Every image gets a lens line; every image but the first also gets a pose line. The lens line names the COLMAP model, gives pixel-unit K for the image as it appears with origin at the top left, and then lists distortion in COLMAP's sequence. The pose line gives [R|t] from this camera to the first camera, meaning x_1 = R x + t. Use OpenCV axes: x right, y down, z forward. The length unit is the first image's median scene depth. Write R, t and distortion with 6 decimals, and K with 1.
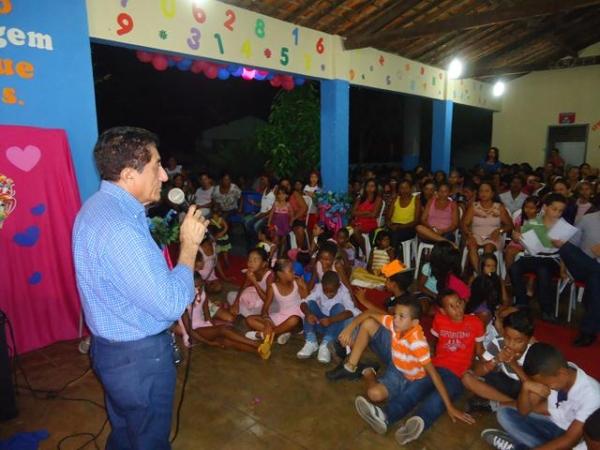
lens RADIAL K [[442.0, 0, 299.8], [0, 442.0, 223.7], [0, 0, 1]] dist [-0.000966, -0.000254]
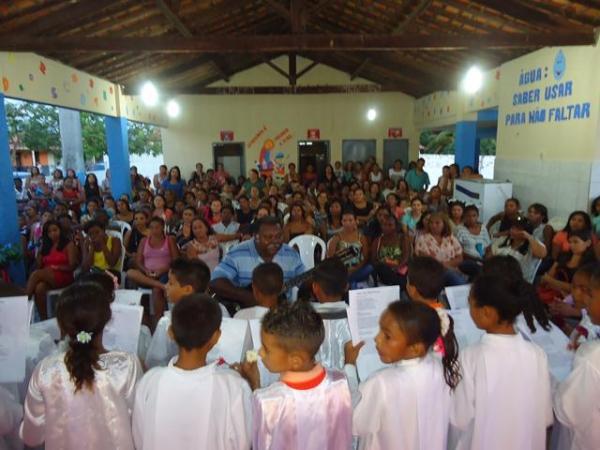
lens RADIAL K [[442.0, 0, 300.1], [0, 442.0, 224.8], [0, 0, 1]] dist [-0.000966, -0.000254]
pose [[0.731397, -0.116548, 0.671919, -0.051927], [0.120450, 0.991875, 0.040935, -0.072962], [-0.671231, 0.050993, 0.739492, 0.123950]]
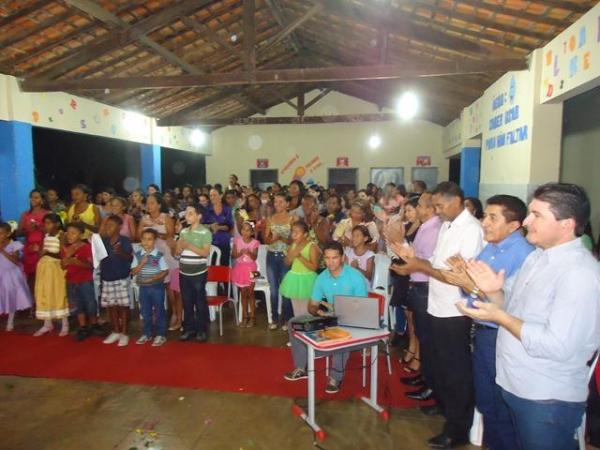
lens RADIAL K [[442.0, 0, 299.0], [0, 442.0, 225.5], [0, 0, 1]] dist [-0.000966, -0.000254]
pose [[0.855100, -0.042347, 0.516731, 0.107495], [0.079178, 0.995634, -0.049431, -0.007393], [-0.512382, 0.083182, 0.854720, -0.107122]]
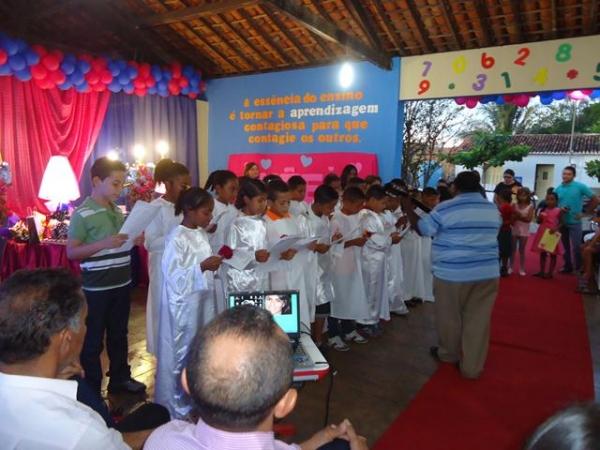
lens RADIAL K [[442.0, 0, 300.9], [0, 442.0, 225.6], [0, 0, 1]] dist [-0.000966, -0.000254]
pose [[0.143337, 0.087909, -0.985762, 0.723641], [-0.226738, 0.972471, 0.053754, 0.026743], [0.963351, 0.215804, 0.159323, 0.278065]]
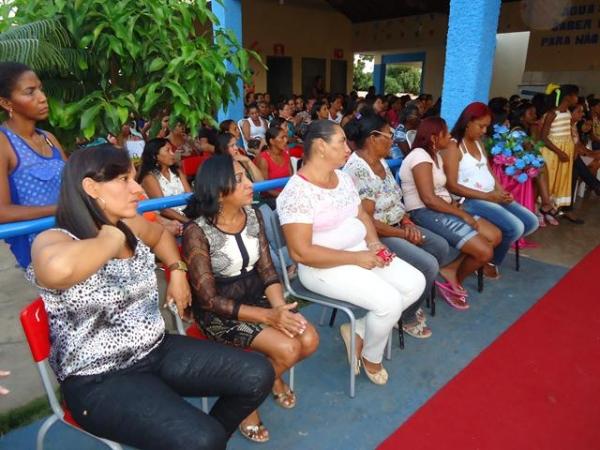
lens RADIAL K [[442.0, 0, 299.4], [0, 442.0, 222.0], [0, 0, 1]] dist [-0.000966, -0.000254]
pose [[0.107532, -0.279584, 0.954081, -0.595482], [0.160737, 0.951909, 0.260832, -0.164511], [-0.981122, 0.125308, 0.147300, 1.226814]]
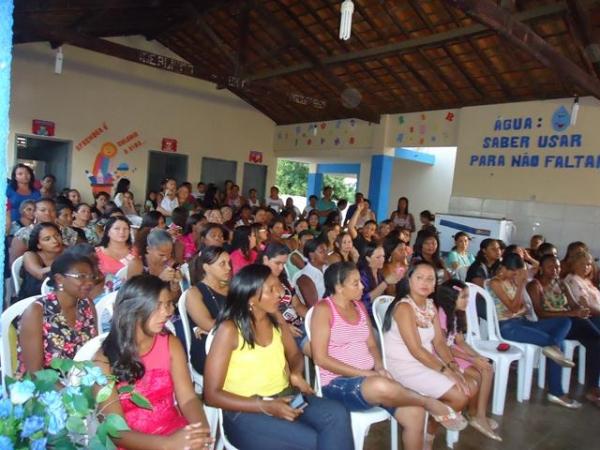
lens RADIAL K [[442.0, 0, 302.3], [0, 442.0, 222.8], [0, 0, 1]] dist [-0.000966, -0.000254]
pose [[0.129582, -0.048317, 0.990391, -0.110725], [0.076081, 0.996352, 0.038654, -0.139700], [-0.988646, 0.070341, 0.132786, 0.860676]]
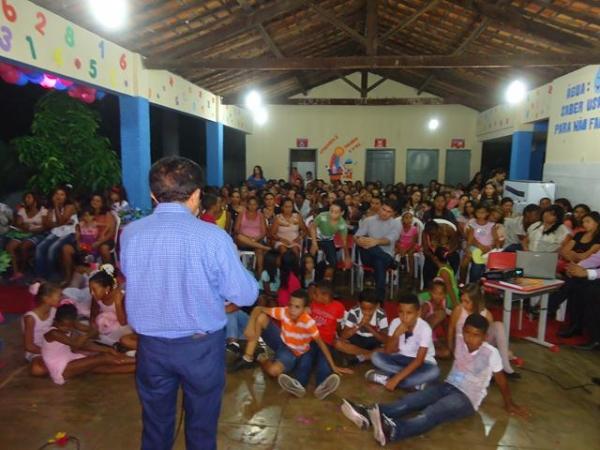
lens RADIAL K [[442.0, 0, 299.3], [0, 442.0, 225.0], [0, 0, 1]] dist [-0.000966, -0.000254]
pose [[0.825895, -0.054498, 0.561184, -0.195699], [0.070172, 0.997514, -0.006400, -0.002850], [-0.559441, 0.044665, 0.827666, -0.024417]]
